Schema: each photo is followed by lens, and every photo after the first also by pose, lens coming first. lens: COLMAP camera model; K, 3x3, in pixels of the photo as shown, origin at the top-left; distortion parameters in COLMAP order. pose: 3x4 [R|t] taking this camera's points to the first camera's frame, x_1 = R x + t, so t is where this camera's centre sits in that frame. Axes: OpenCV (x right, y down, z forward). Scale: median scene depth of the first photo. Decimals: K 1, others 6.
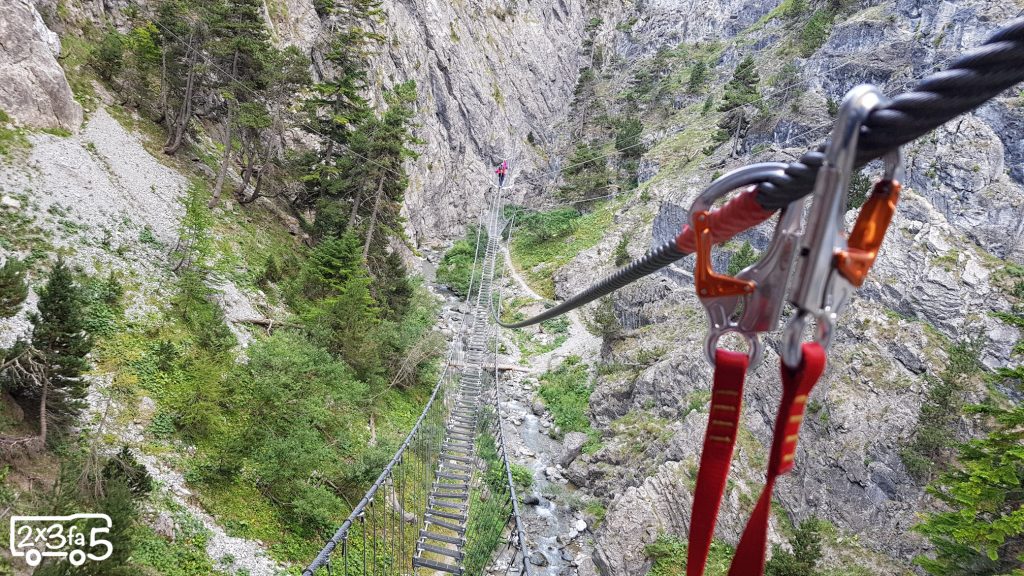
lens RADIAL K [[746.2, 0, 517.4], [0, 746.2, 303.4], [0, 0, 1]] dist [0.058019, -0.004238]
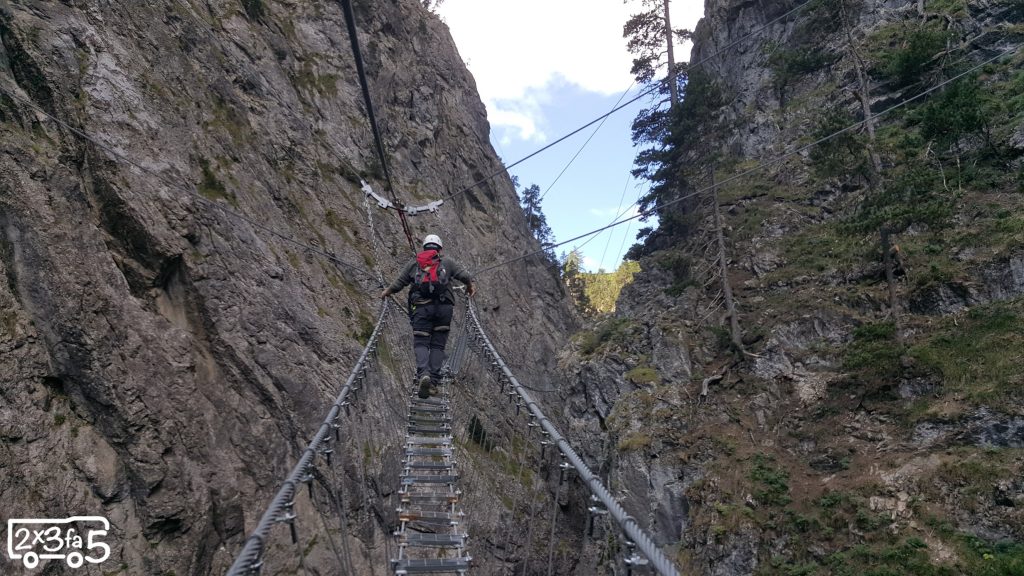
lens RADIAL K [[746.2, 0, 517.4], [0, 746.2, 303.4], [0, 0, 1]] dist [0.058019, -0.004238]
pose [[0.974165, -0.168370, 0.150510, -0.008693], [0.214733, 0.896970, -0.386438, -0.136108], [-0.069939, 0.408774, 0.909952, 0.658271]]
